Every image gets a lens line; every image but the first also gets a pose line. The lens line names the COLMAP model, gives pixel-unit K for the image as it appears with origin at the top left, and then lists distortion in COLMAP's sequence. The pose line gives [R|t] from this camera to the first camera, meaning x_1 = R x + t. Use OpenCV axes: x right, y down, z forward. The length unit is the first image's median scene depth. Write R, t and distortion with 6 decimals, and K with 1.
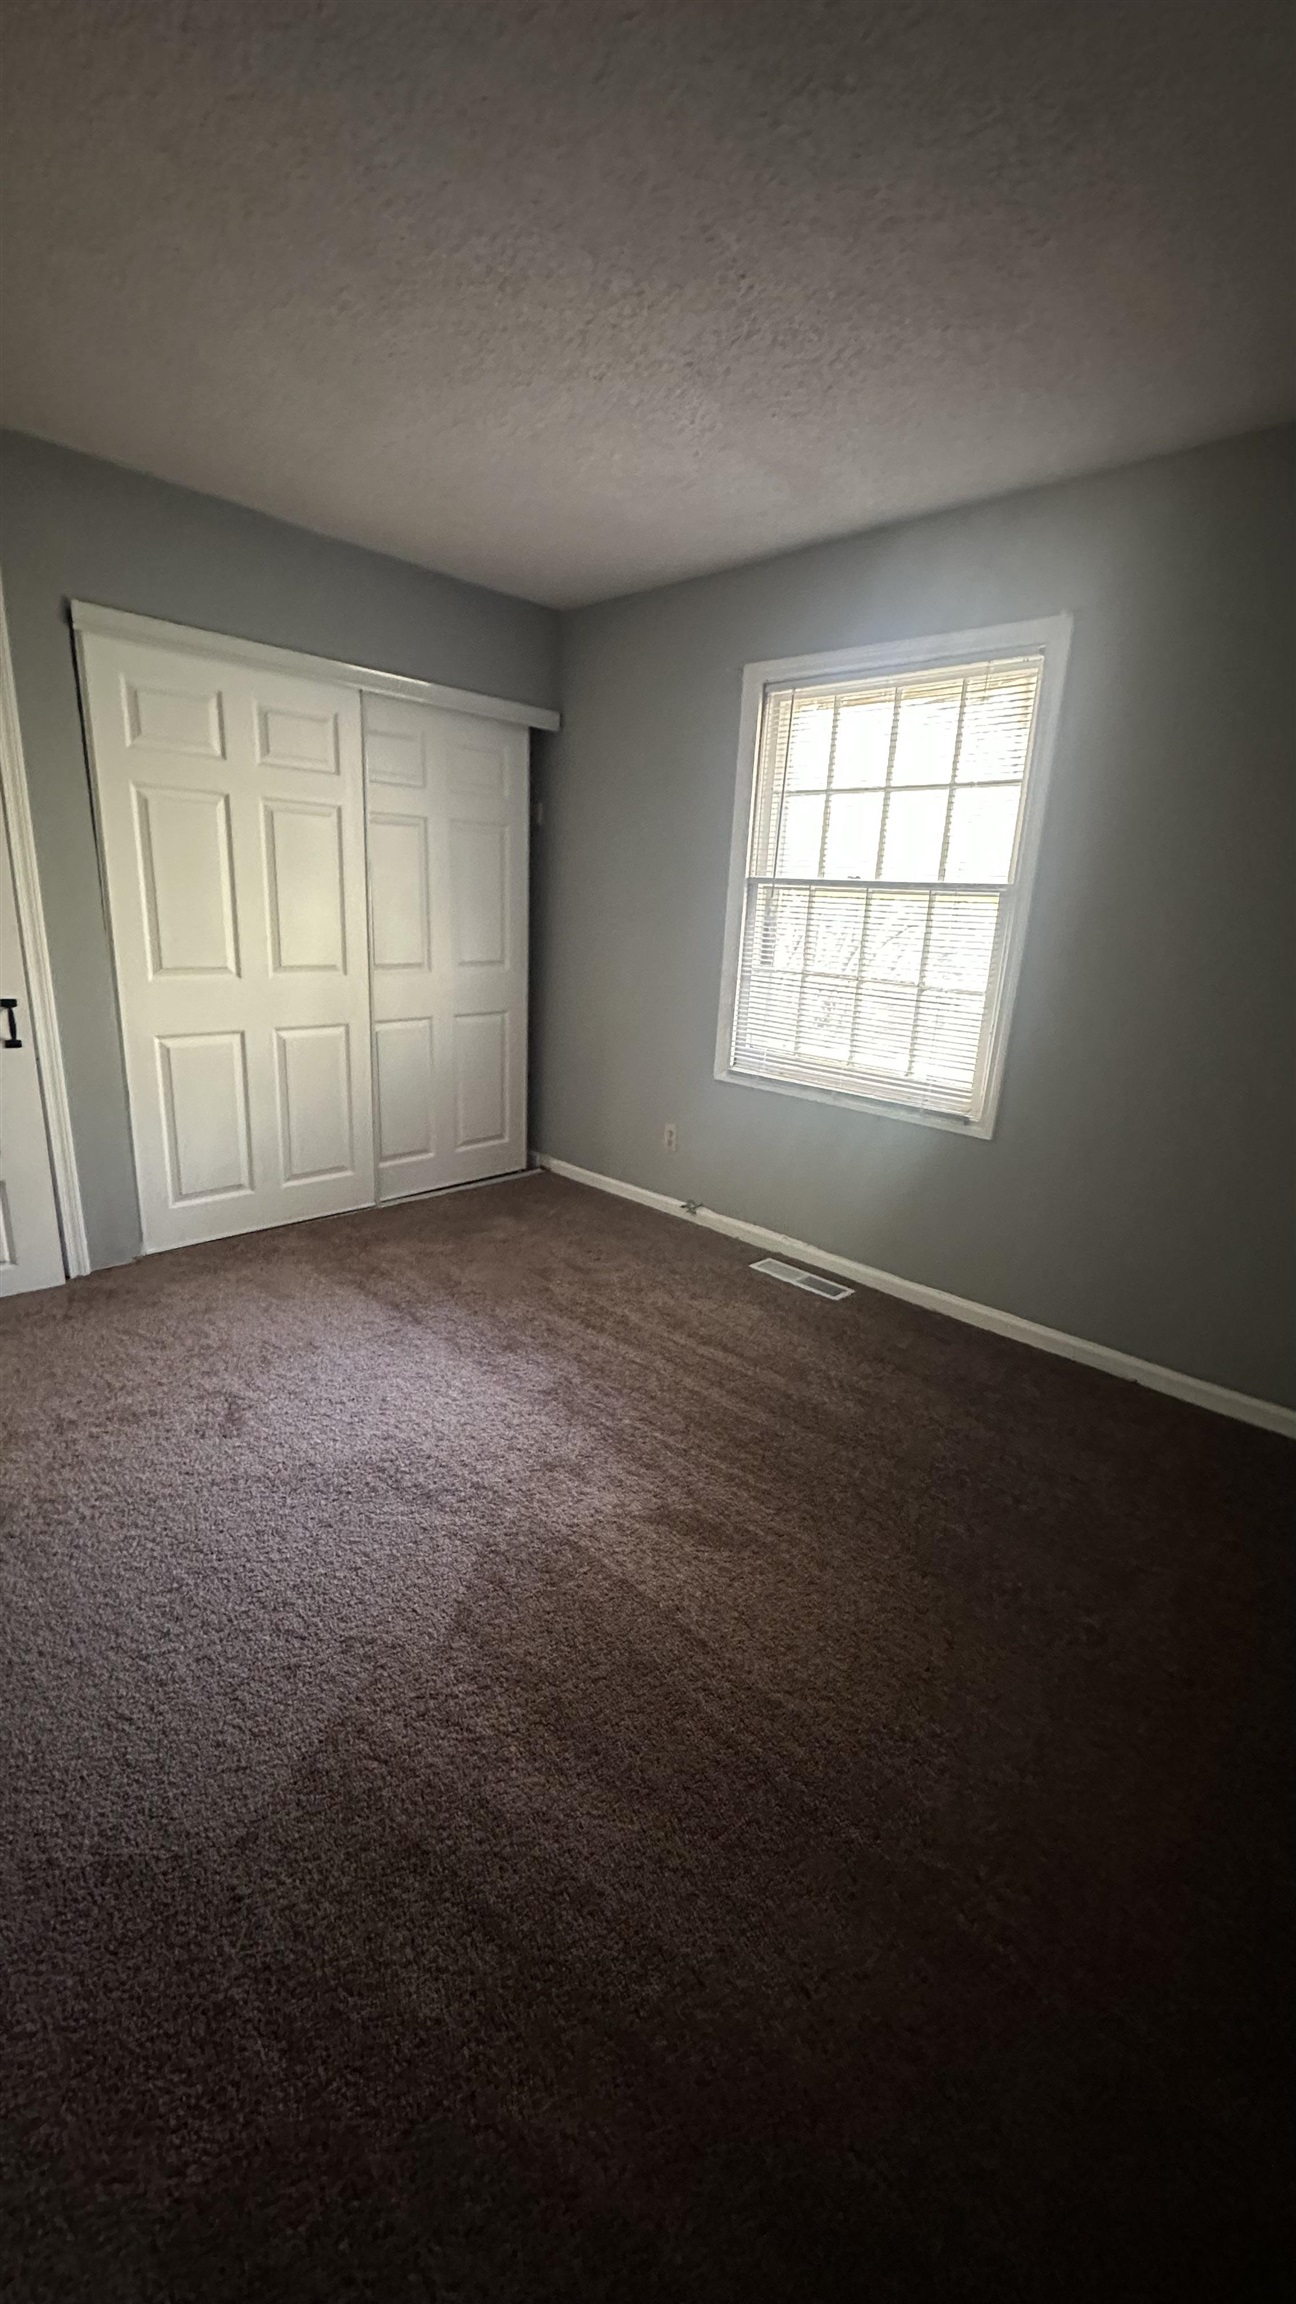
lens RADIAL K [[920.1, 0, 648.1], [0, 920.1, 1156.8], [0, 0, 1]] dist [-0.002756, -0.000758]
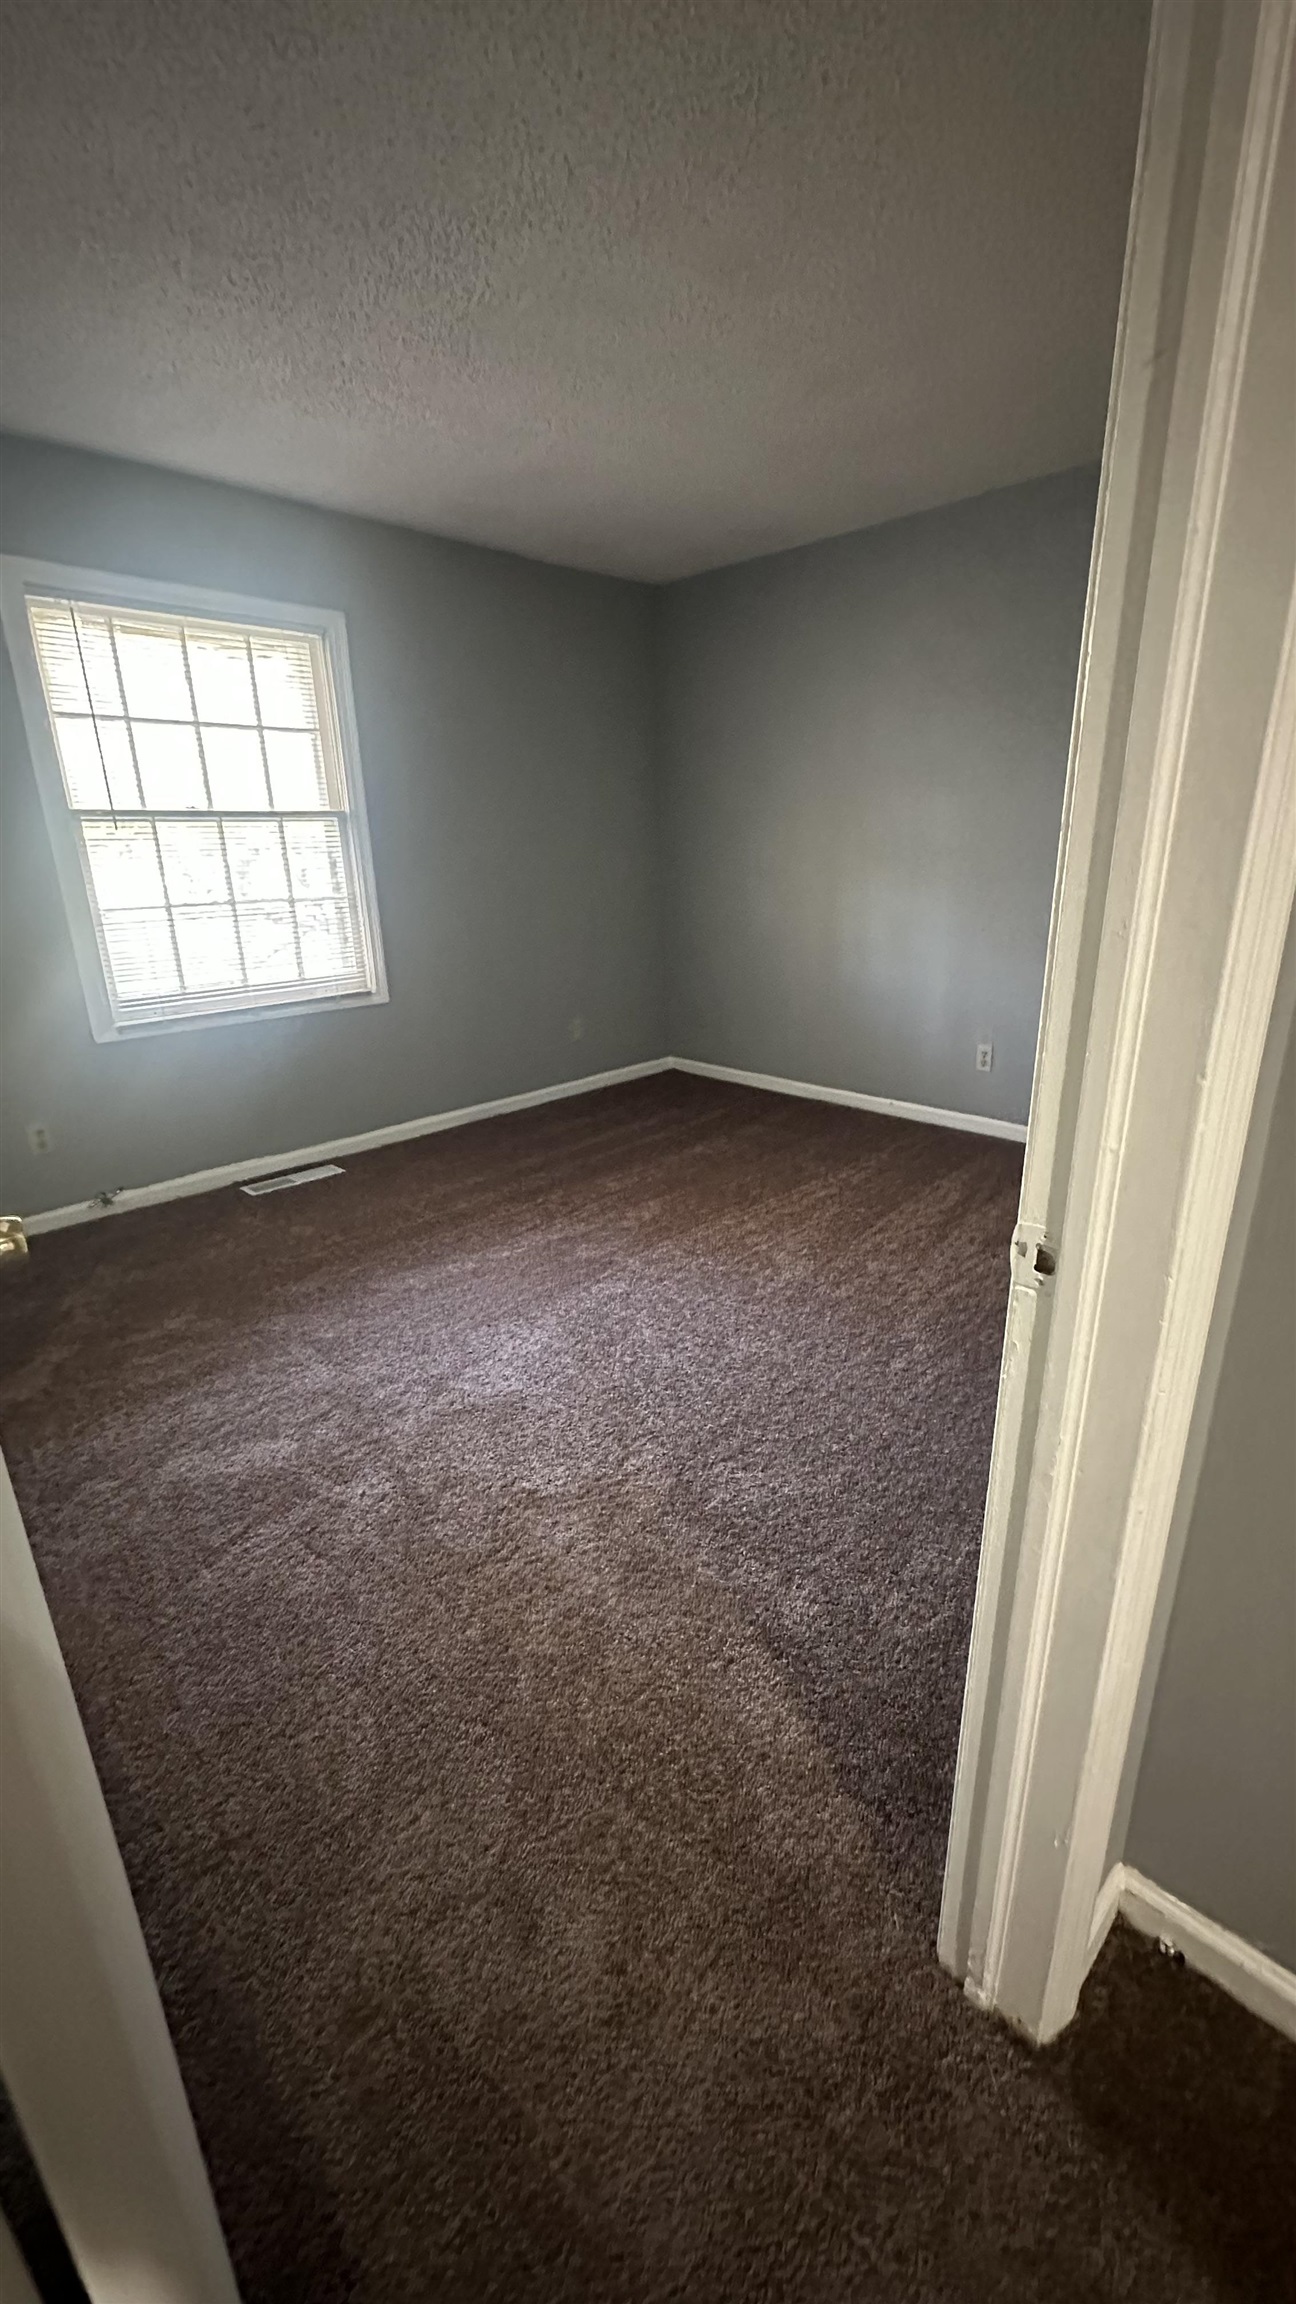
lens RADIAL K [[920.1, 0, 653.7], [0, 920.1, 1153.2], [0, 0, 1]] dist [-0.002756, -0.000758]
pose [[0.012413, -0.363177, 0.931638, -0.872976], [0.295805, 0.891341, 0.343527, -0.152095], [-0.955168, 0.271319, 0.118494, 0.466321]]
